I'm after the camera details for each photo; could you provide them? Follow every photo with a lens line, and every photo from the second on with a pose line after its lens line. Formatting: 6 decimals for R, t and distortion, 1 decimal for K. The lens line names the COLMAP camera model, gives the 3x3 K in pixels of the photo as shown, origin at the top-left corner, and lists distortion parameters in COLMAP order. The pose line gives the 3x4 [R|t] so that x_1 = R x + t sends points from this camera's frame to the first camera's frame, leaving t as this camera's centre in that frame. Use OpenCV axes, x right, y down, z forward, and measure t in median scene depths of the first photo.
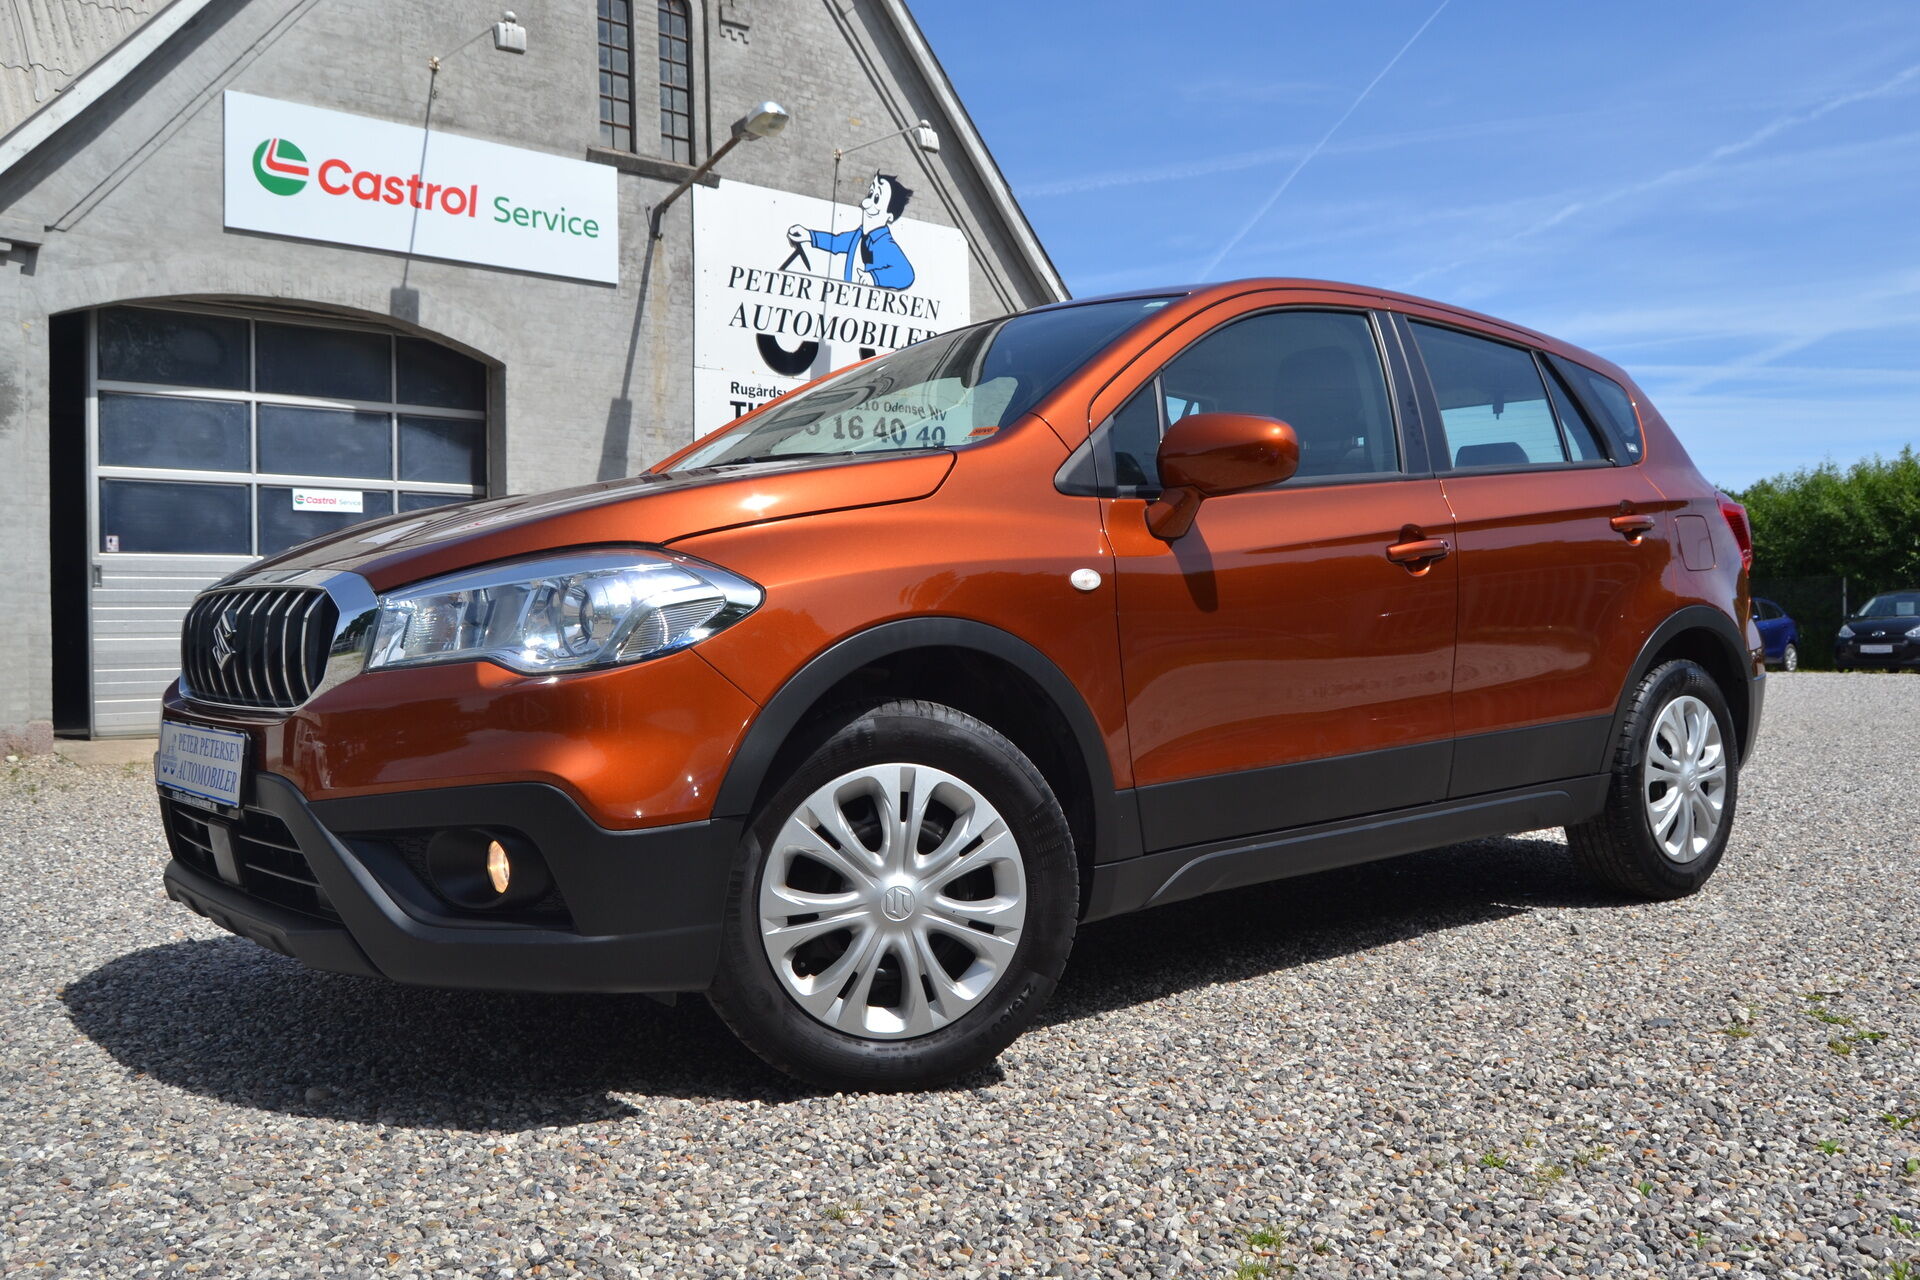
lens RADIAL K [[1681.6, 0, 960.0], [0, 1681.6, 640.0], [0, 0, 1]] dist [-0.043641, 0.000781]
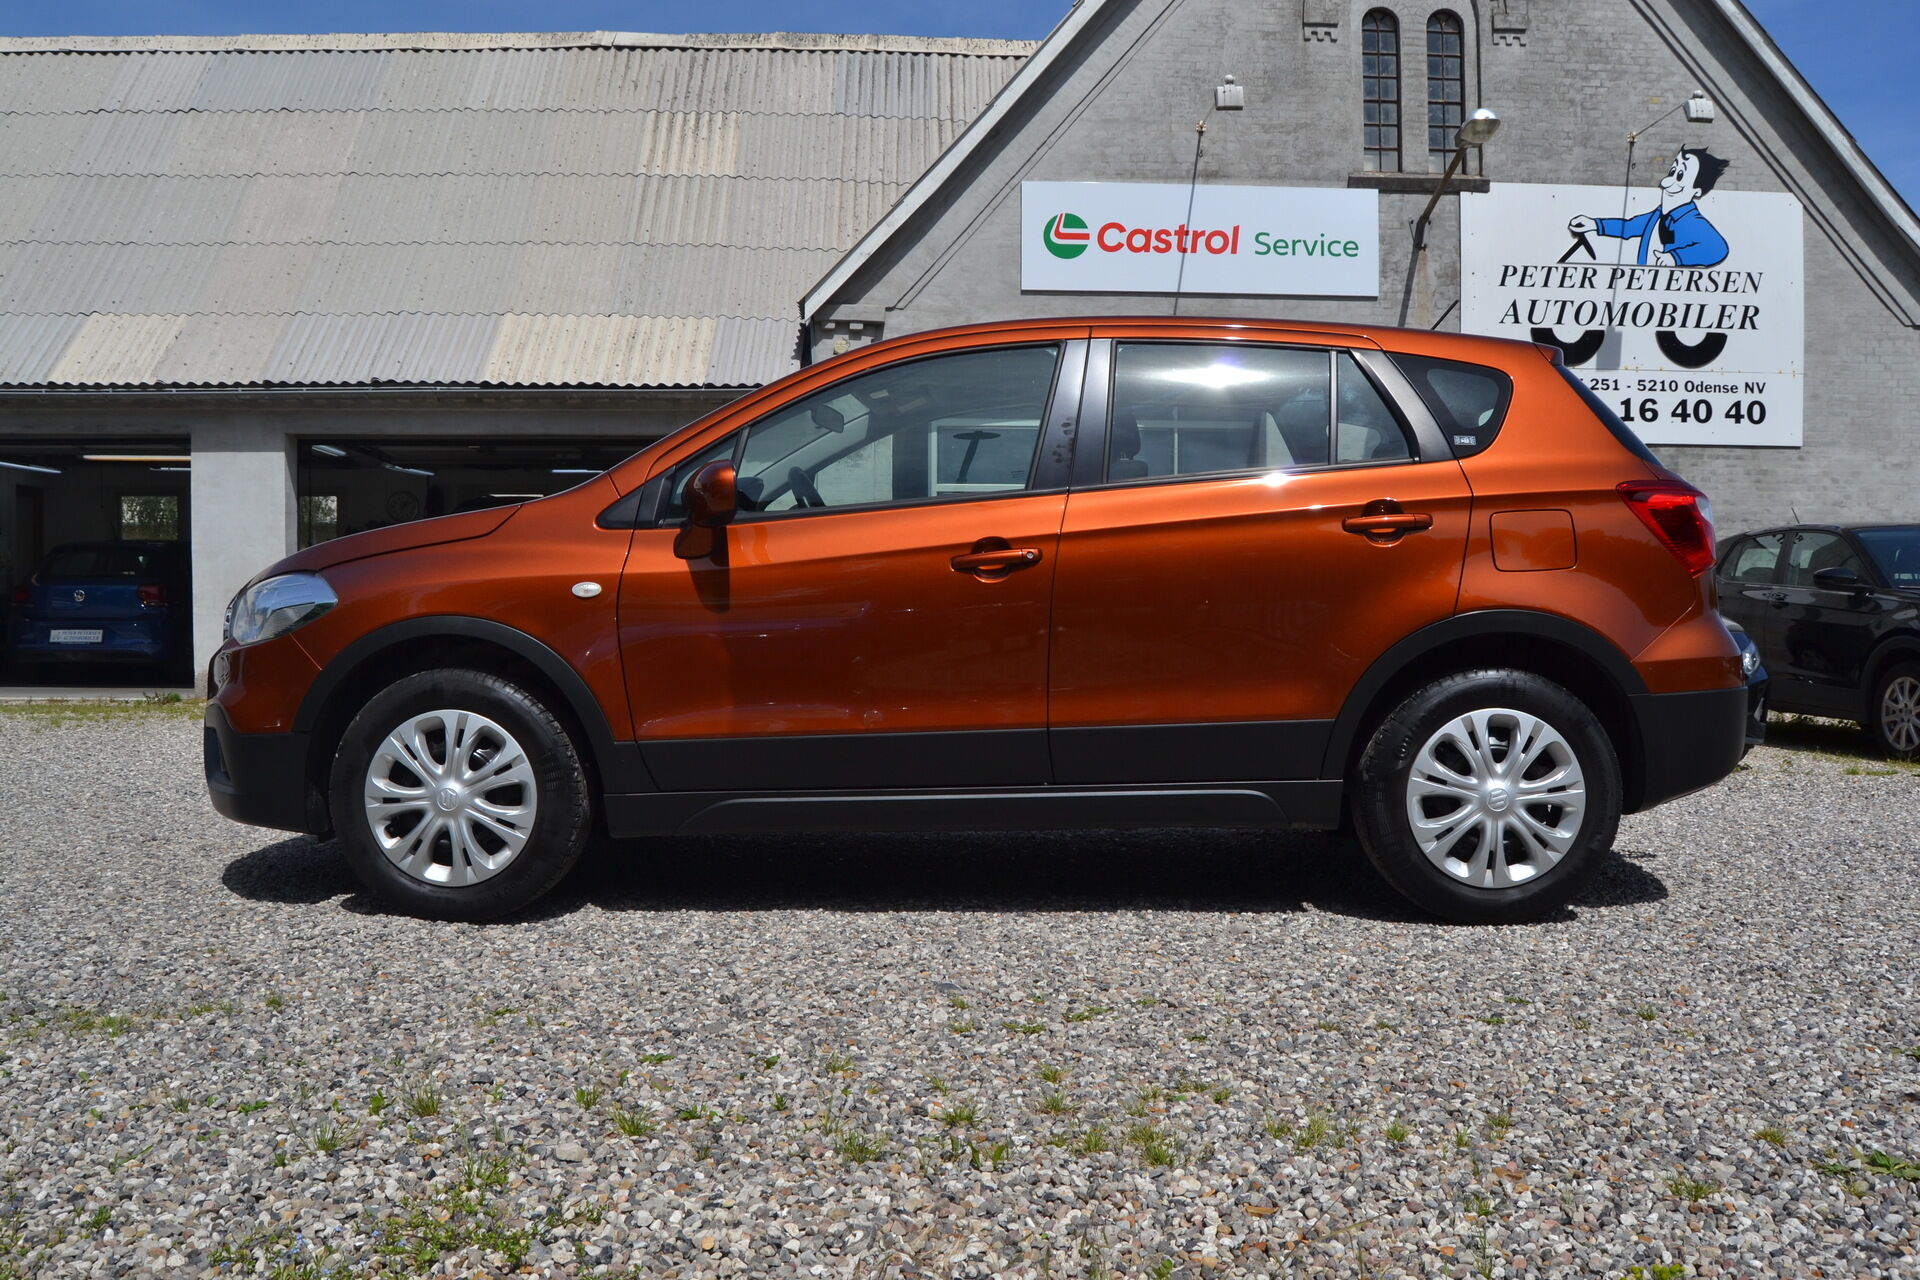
lens RADIAL K [[1583.4, 0, 955.5], [0, 1583.4, 672.1], [0, 0, 1]] dist [-0.087353, 0.064615]
pose [[0.764668, 0.037681, -0.643322, 0.264546], [-0.015631, 0.999080, 0.039940, -0.005473], [0.644235, -0.020485, 0.764553, 0.042587]]
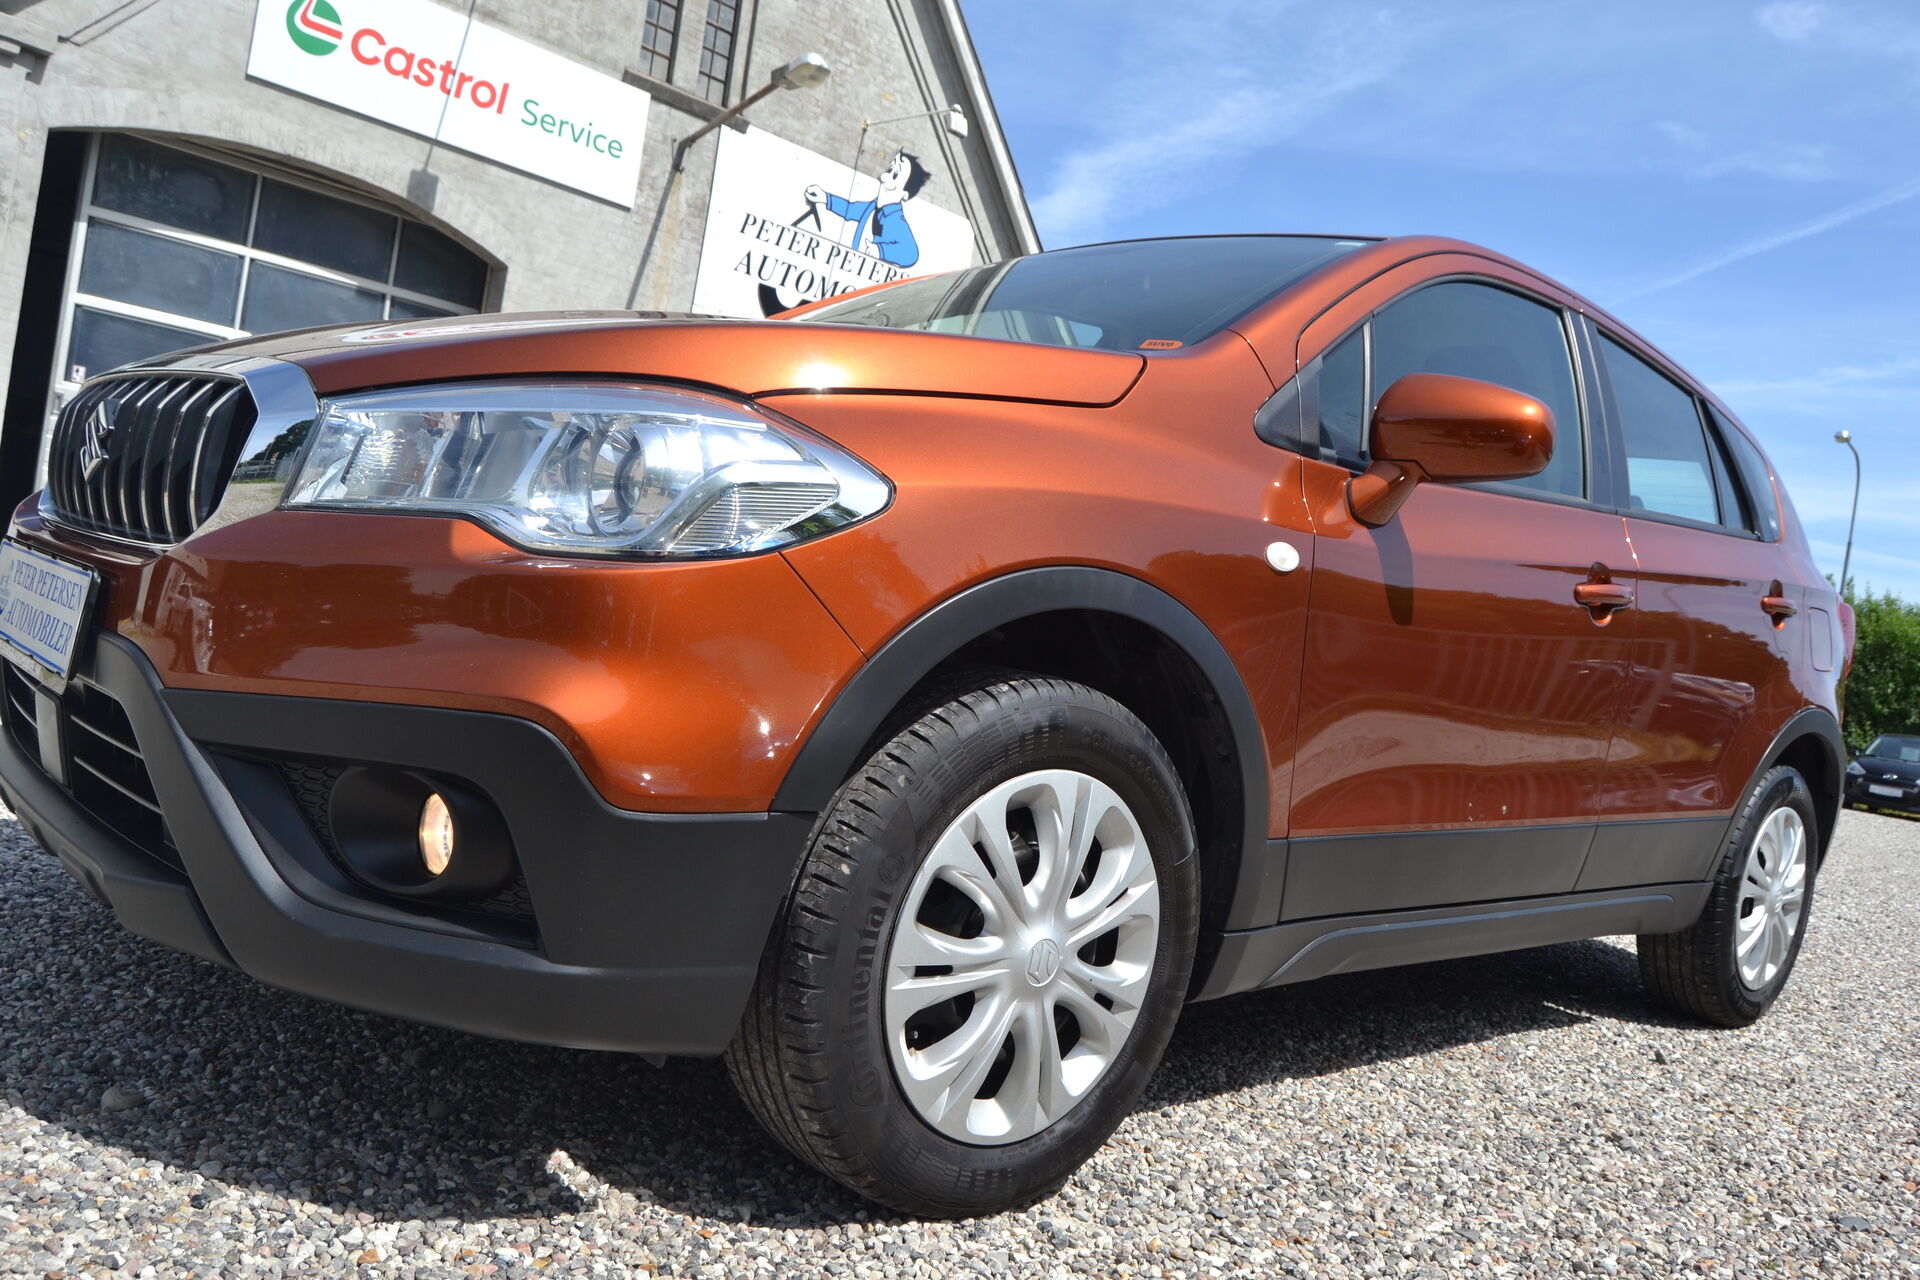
lens RADIAL K [[1538.9, 0, 954.3], [0, 1538.9, 632.1], [0, 0, 1]] dist [-0.047267, 0.008326]
pose [[0.985022, 0.163904, 0.053537, -0.022610], [-0.164280, 0.986410, 0.002658, 0.004397], [-0.052374, -0.011413, 0.998562, 0.073887]]
